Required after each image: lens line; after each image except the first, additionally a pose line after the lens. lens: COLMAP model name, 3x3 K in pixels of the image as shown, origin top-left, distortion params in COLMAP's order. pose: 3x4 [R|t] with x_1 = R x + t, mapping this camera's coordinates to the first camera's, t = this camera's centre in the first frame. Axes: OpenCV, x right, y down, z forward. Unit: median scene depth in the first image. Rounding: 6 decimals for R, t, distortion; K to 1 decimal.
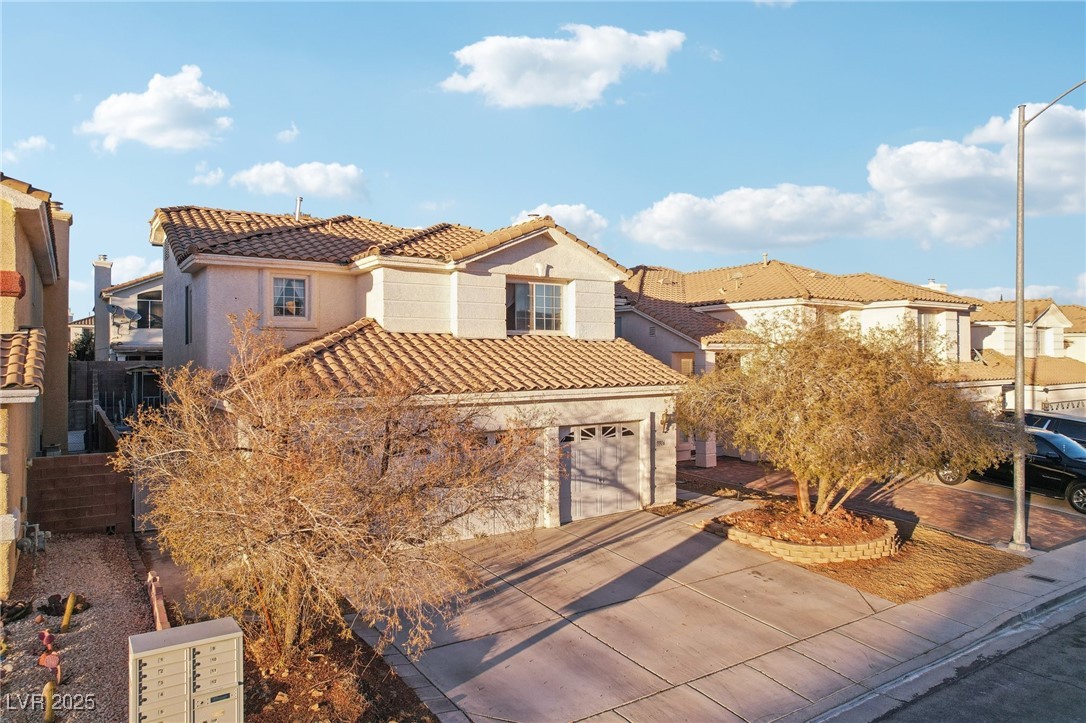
lens RADIAL K [[697.4, 0, 543.0], [0, 697.4, 361.5], [0, 0, 1]] dist [-0.035304, 0.002090]
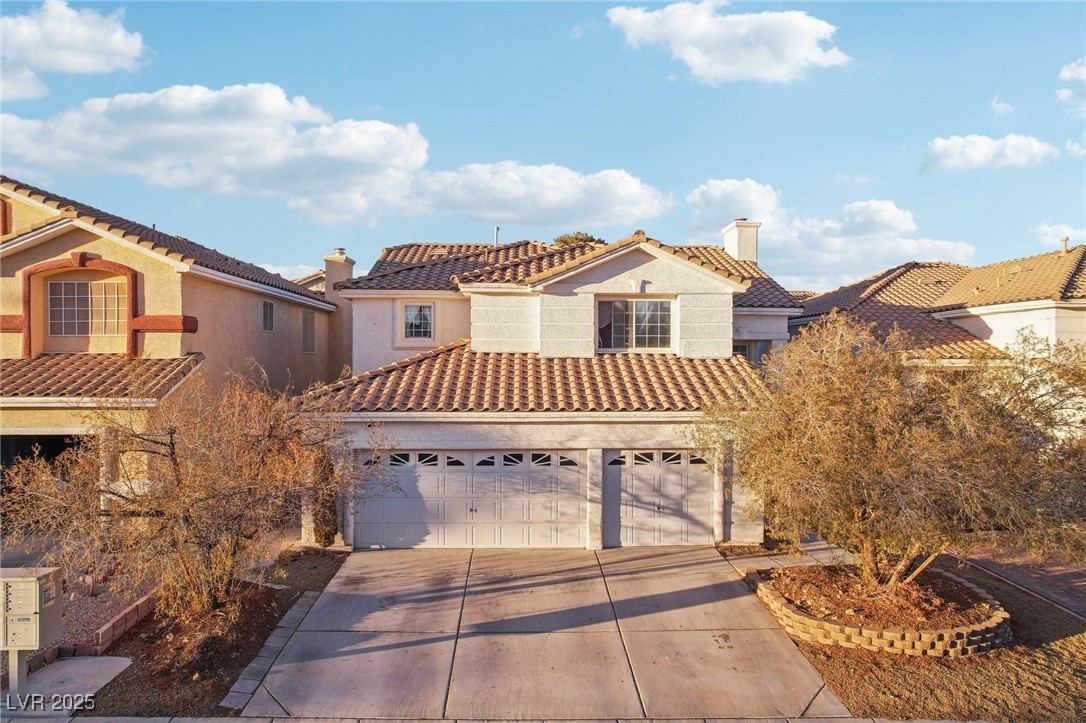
lens RADIAL K [[689.6, 0, 543.0], [0, 689.6, 361.5], [0, 0, 1]] dist [-0.066567, 0.059535]
pose [[0.847212, 0.010917, -0.531143, 0.450617], [-0.010948, 0.999935, 0.003090, -0.031068], [0.531142, 0.003197, 0.847277, 0.125895]]
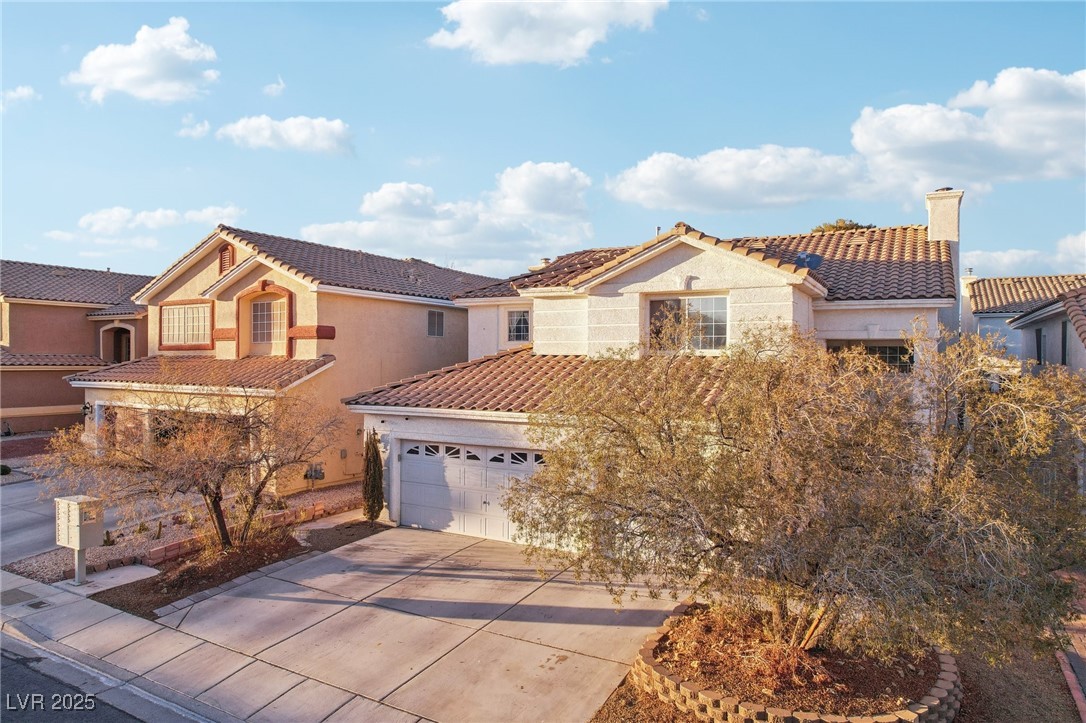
lens RADIAL K [[697.4, 0, 543.0], [0, 697.4, 361.5], [0, 0, 1]] dist [-0.035304, 0.002090]
pose [[0.447109, 0.012887, -0.894387, 0.814381], [-0.013688, 0.999878, 0.007565, -0.038604], [0.894375, 0.008860, 0.447231, 0.490380]]
